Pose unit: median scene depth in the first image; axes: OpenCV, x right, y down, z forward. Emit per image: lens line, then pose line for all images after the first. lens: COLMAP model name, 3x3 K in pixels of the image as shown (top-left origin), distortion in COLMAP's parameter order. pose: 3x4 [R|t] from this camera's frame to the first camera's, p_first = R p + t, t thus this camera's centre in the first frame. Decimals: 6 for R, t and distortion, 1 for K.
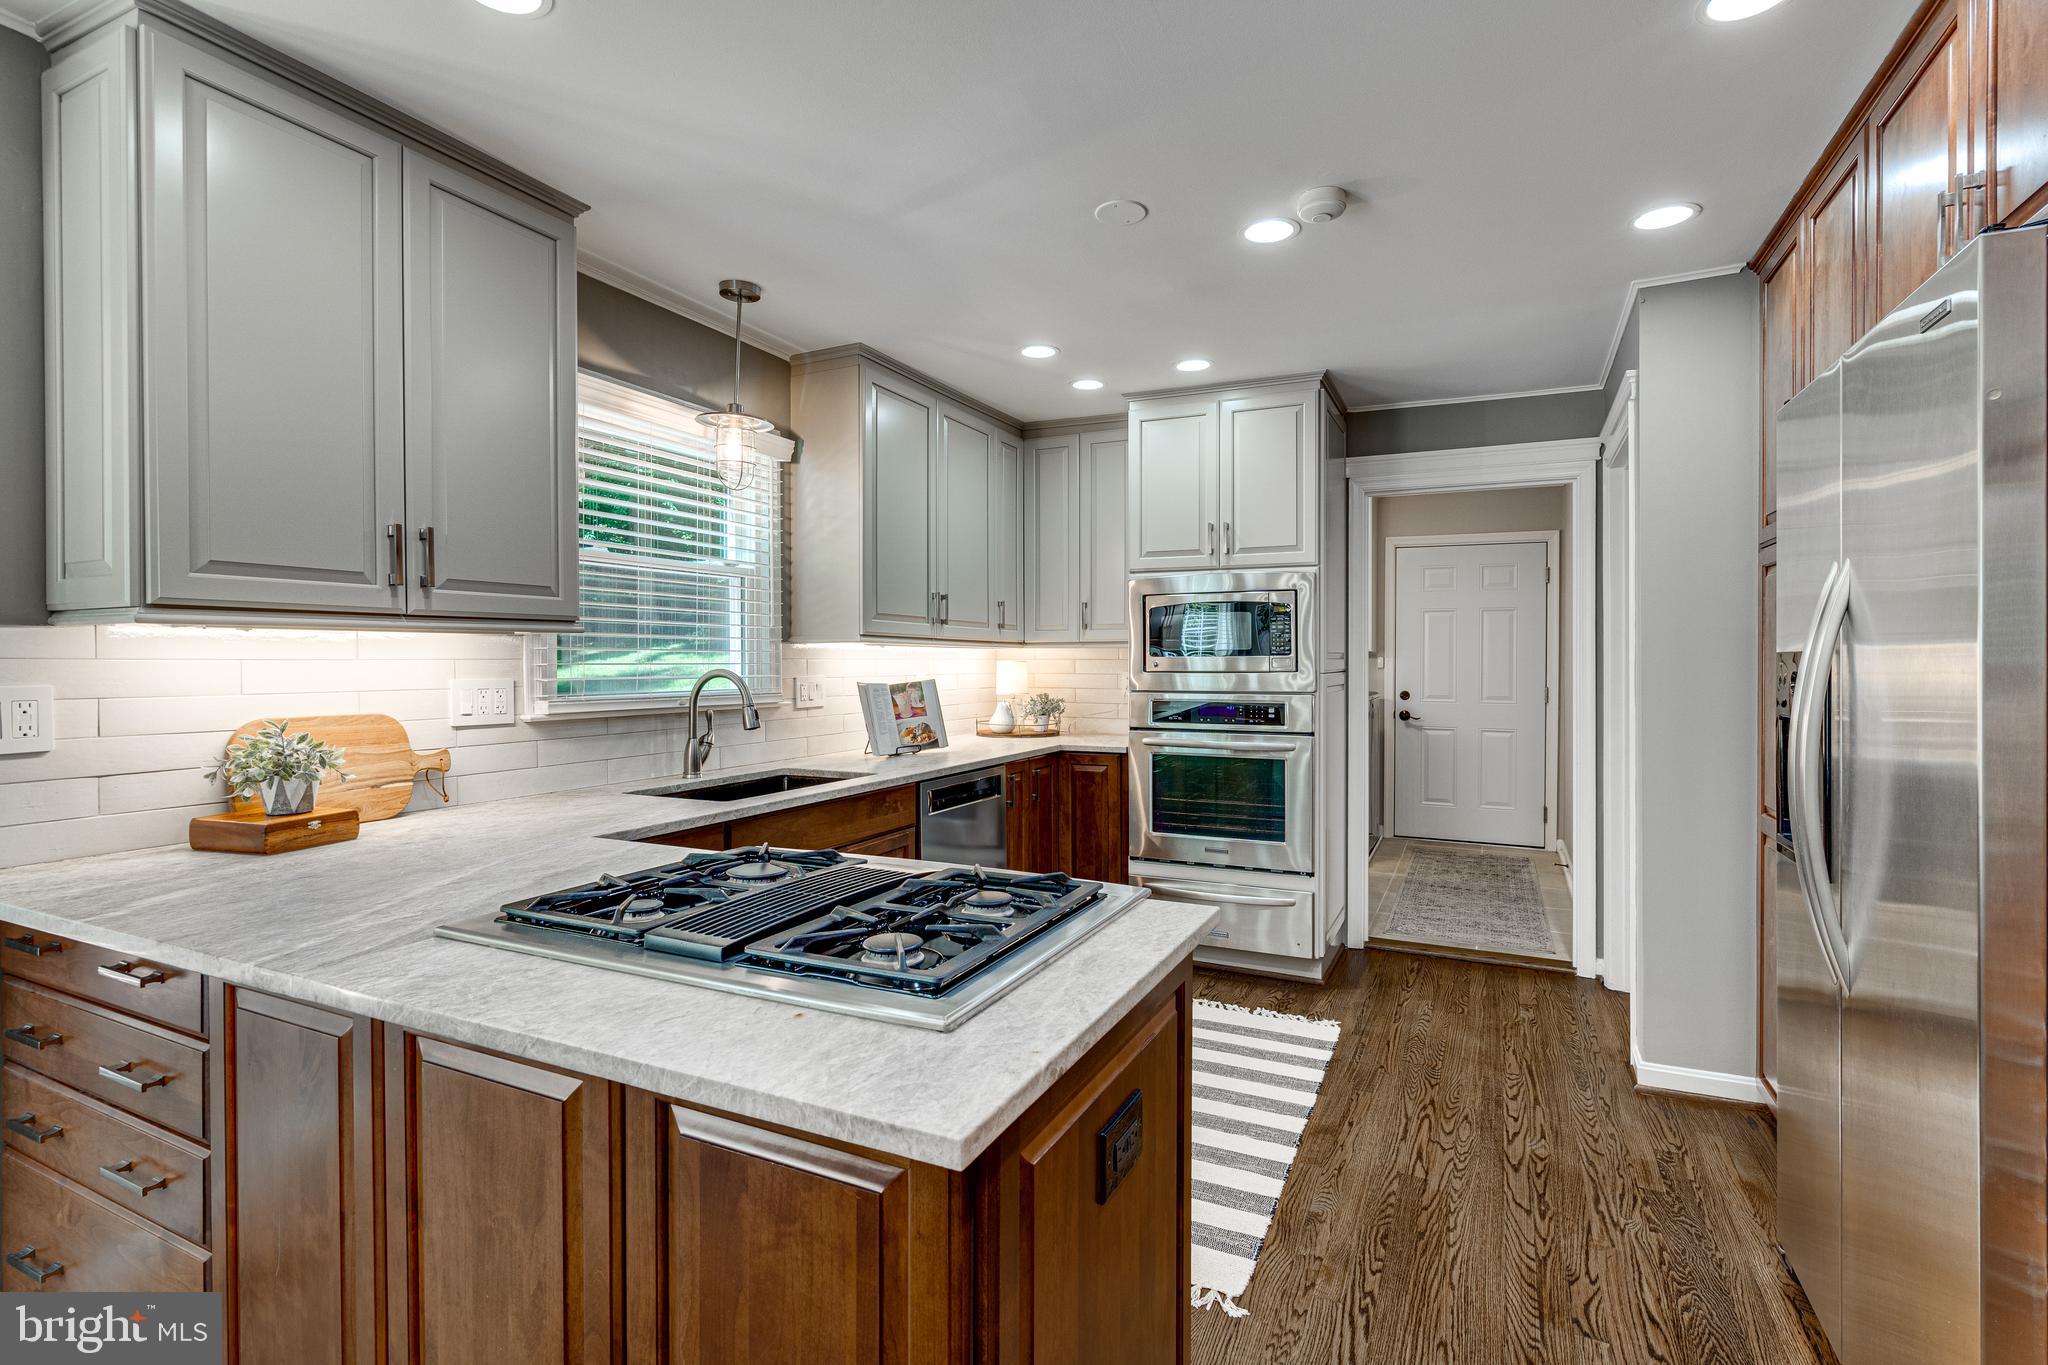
lens RADIAL K [[828.6, 0, 1022.2], [0, 828.6, 661.4], [0, 0, 1]] dist [-0.001762, 0.000231]
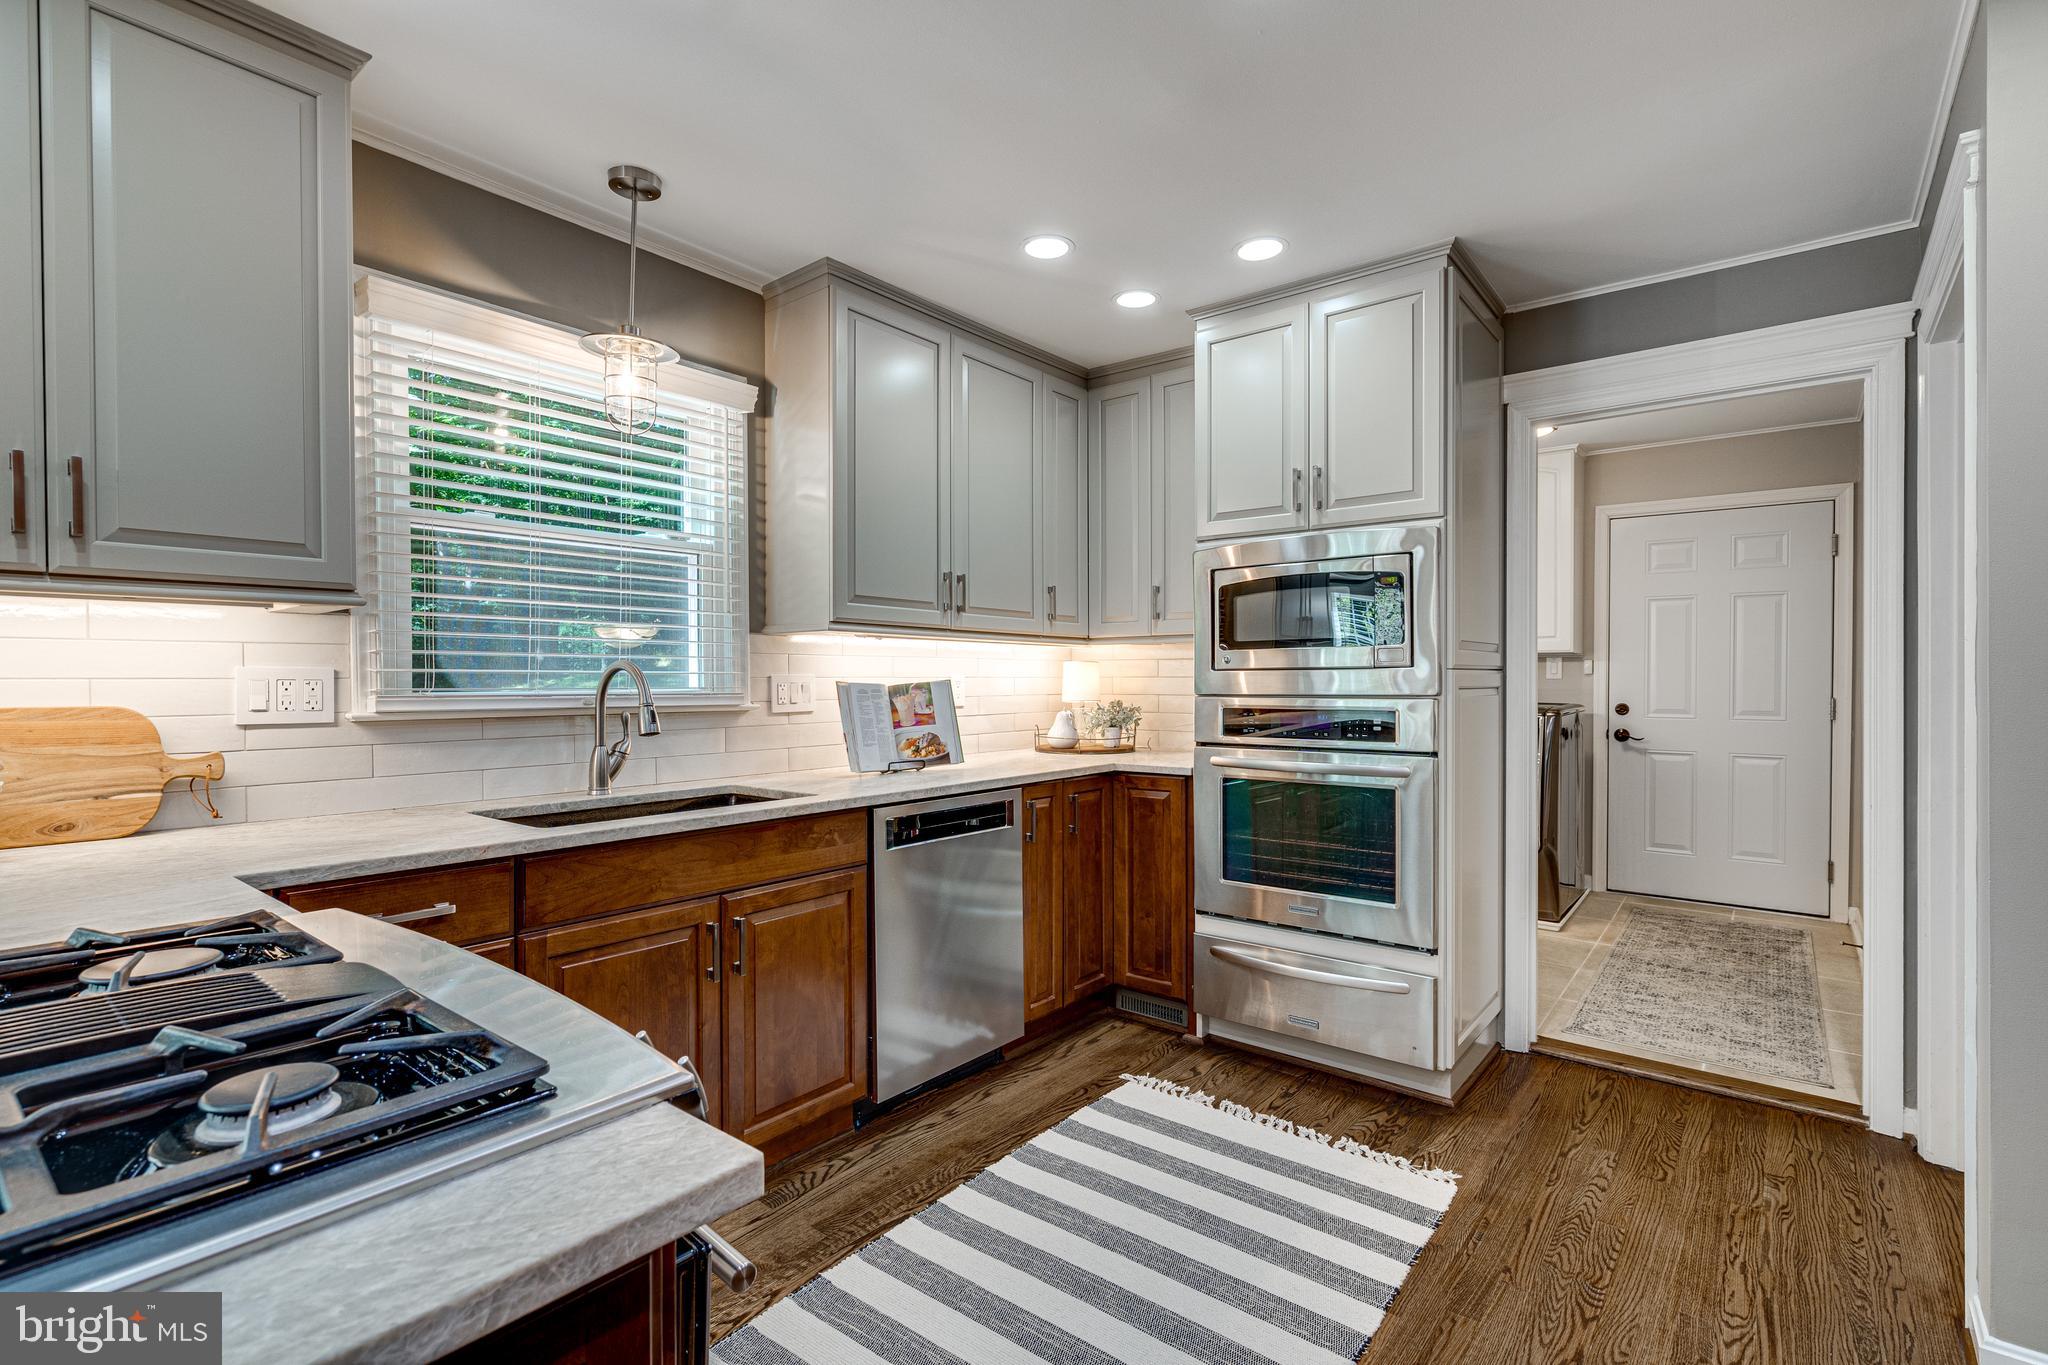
lens RADIAL K [[821.8, 0, 1080.7], [0, 821.8, 683.3], [0, 0, 1]] dist [0.001276, -0.000061]
pose [[0.981728, 0.000220, -0.190290, 0.184827], [0.000328, 0.999996, 0.002845, 0.024163], [0.190290, -0.002855, 0.981724, 0.247534]]
